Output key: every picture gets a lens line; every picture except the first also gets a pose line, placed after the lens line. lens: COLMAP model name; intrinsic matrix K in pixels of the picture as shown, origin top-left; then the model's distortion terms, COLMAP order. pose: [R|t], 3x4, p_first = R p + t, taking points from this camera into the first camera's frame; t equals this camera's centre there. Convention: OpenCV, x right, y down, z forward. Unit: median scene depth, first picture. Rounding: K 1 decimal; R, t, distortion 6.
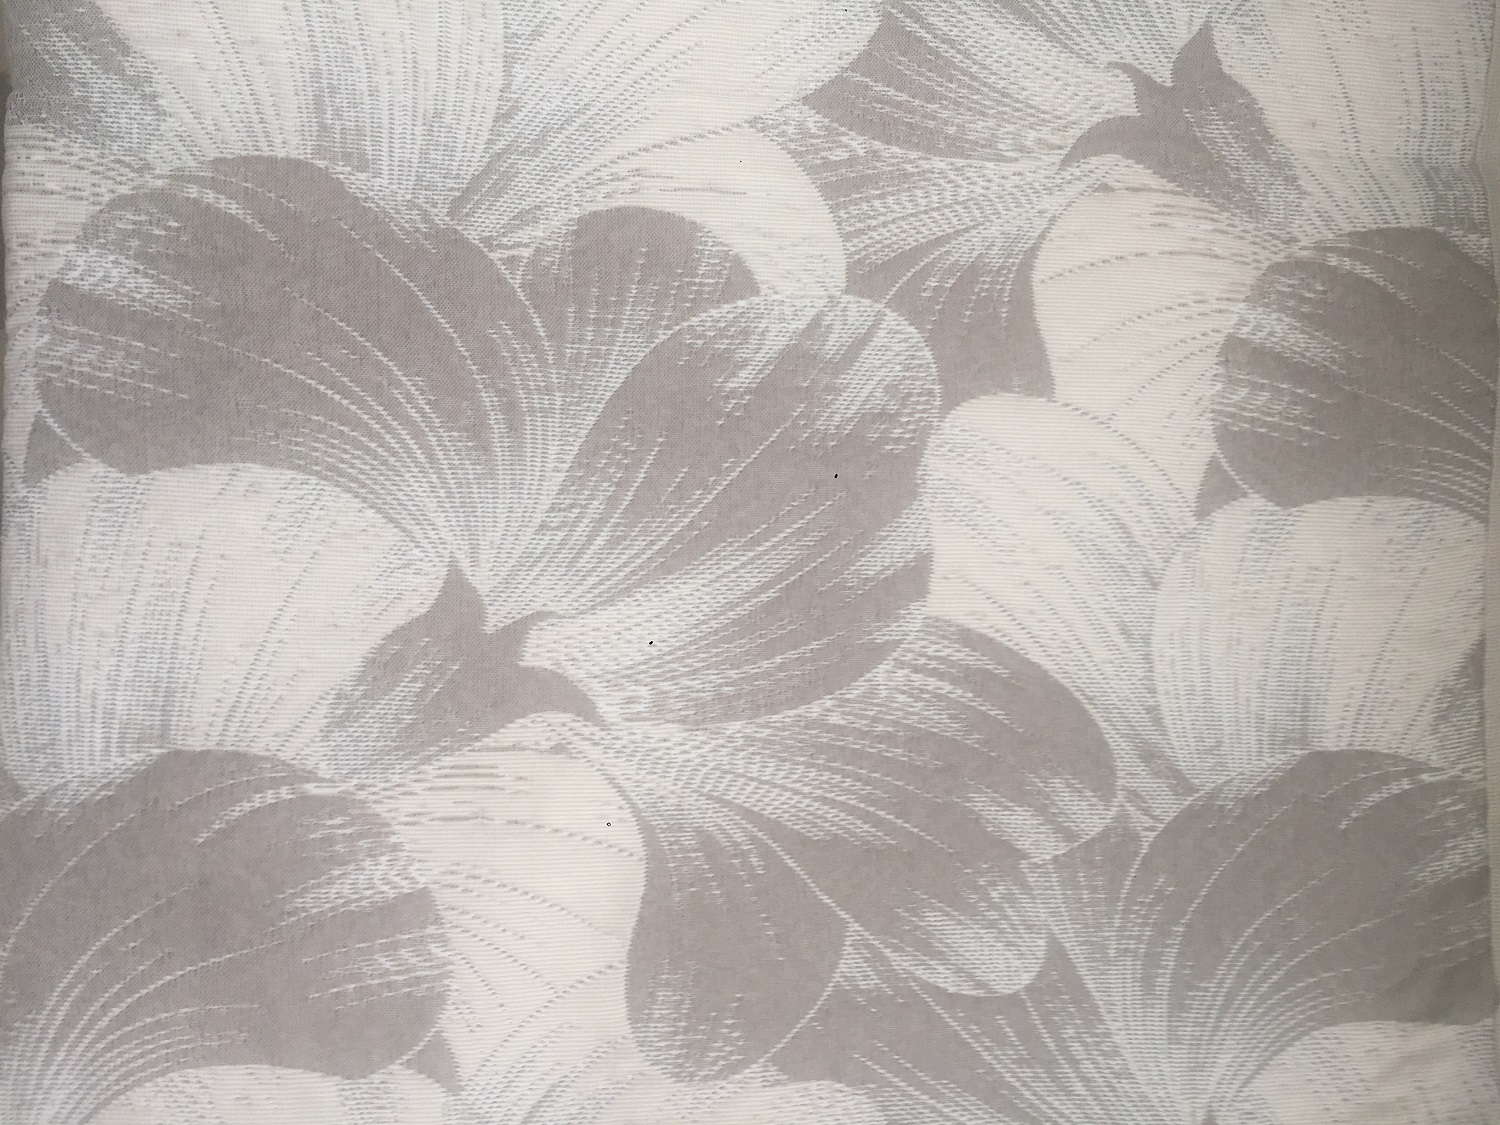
lens RADIAL K [[1272.1, 0, 750.0], [0, 1272.1, 562.5], [0, 0, 1]] dist [-0.165801, 0.181535]
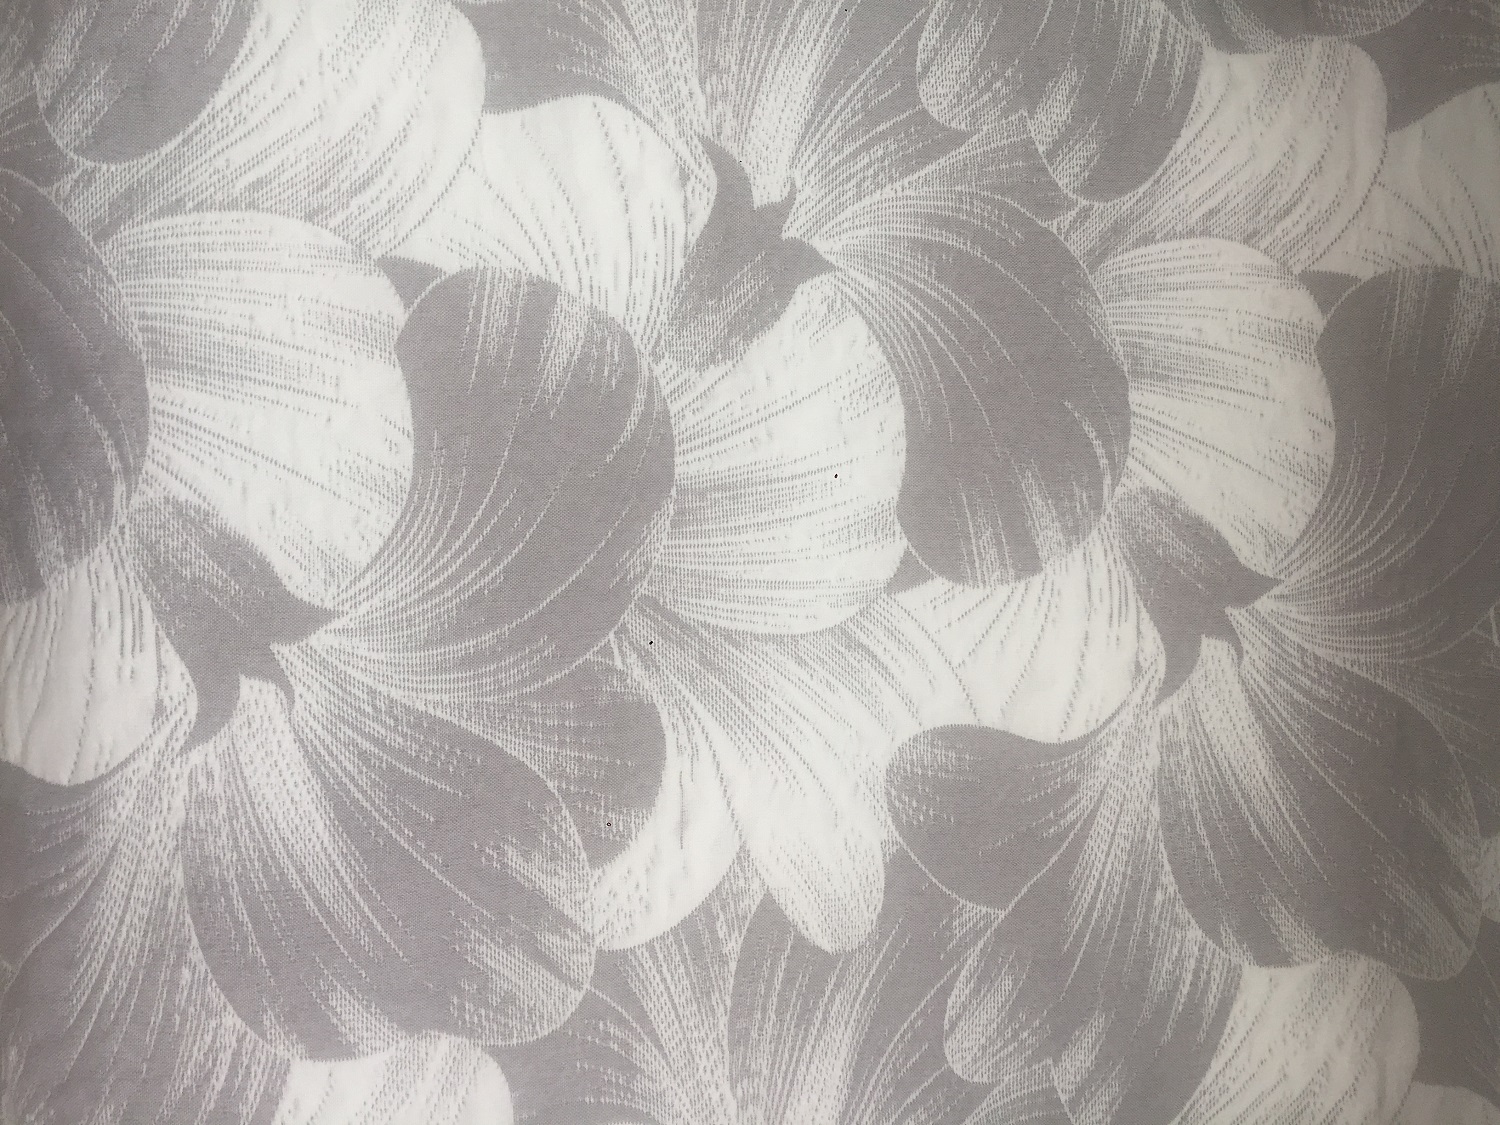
lens RADIAL K [[1518.2, 0, 750.0], [0, 1518.2, 562.5], [0, 0, 1]] dist [0.233687, 0.004478]
pose [[0.097283, 0.970415, -0.220976, 0.061111], [-0.966390, 0.039016, -0.254104, -0.008594], [-0.237964, 0.238269, 0.941595, -0.415538]]
